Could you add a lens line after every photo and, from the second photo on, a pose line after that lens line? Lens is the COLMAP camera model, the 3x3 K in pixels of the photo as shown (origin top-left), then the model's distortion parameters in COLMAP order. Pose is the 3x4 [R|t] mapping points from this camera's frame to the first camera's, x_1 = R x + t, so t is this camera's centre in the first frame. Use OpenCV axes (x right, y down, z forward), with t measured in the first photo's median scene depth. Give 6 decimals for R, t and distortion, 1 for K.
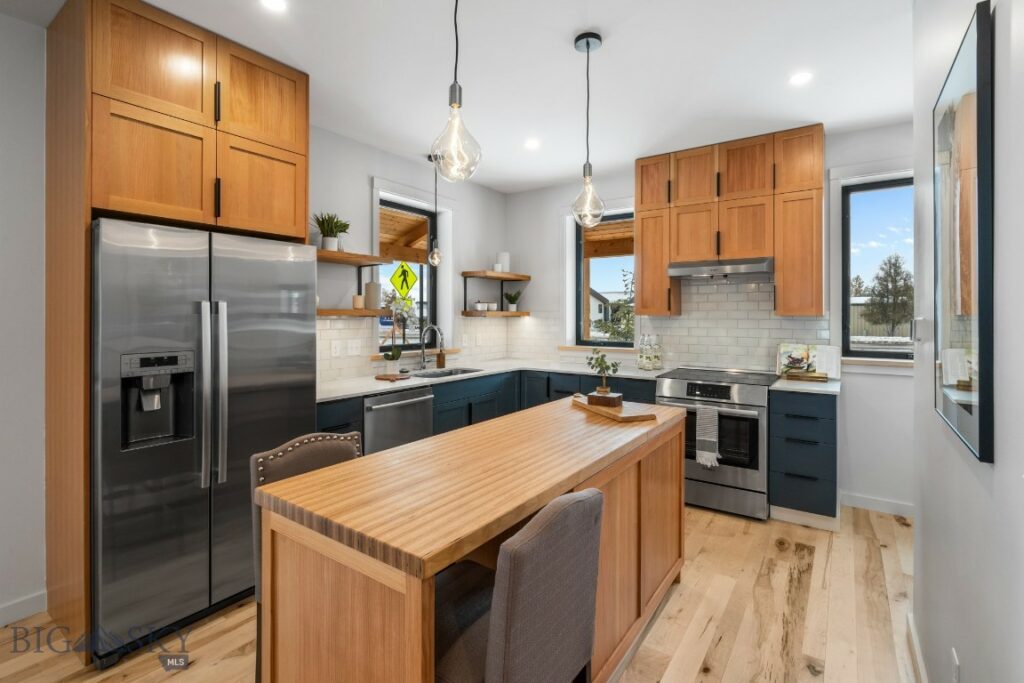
lens RADIAL K [[472.1, 0, 512.7], [0, 472.1, 322.6], [0, 0, 1]] dist [-0.025376, 0.012911]
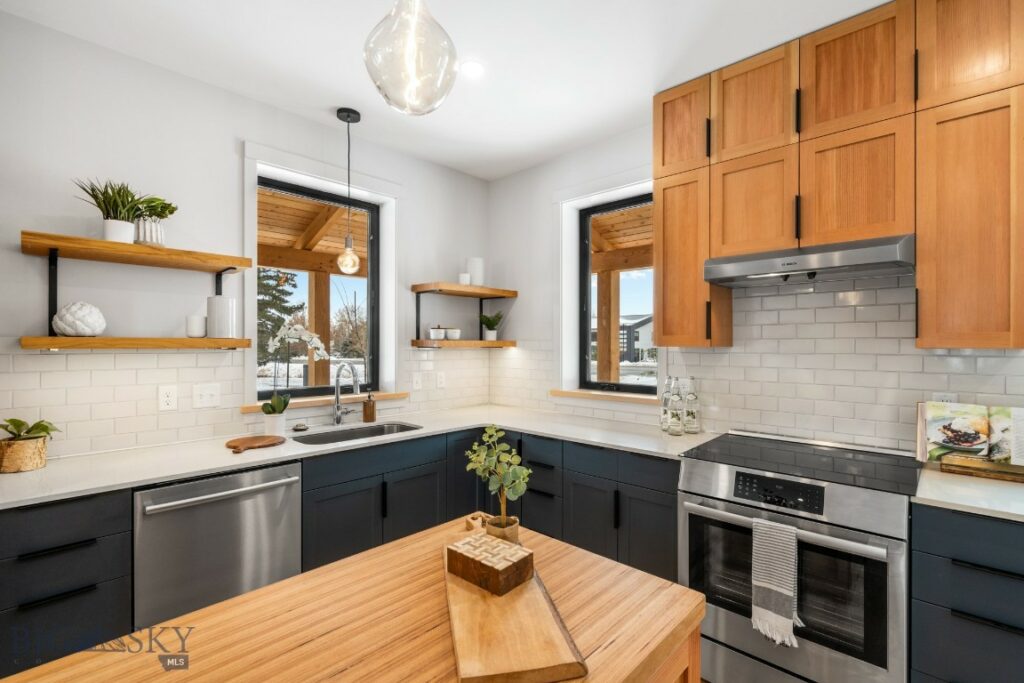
lens RADIAL K [[463.5, 0, 514.6], [0, 463.5, 349.2], [0, 0, 1]] dist [-0.002099, 0.000211]
pose [[0.990229, 0.002366, -0.139433, 0.174363], [-0.002993, 0.999986, -0.004282, -0.009351], [0.139421, 0.004658, 0.990222, 0.392922]]
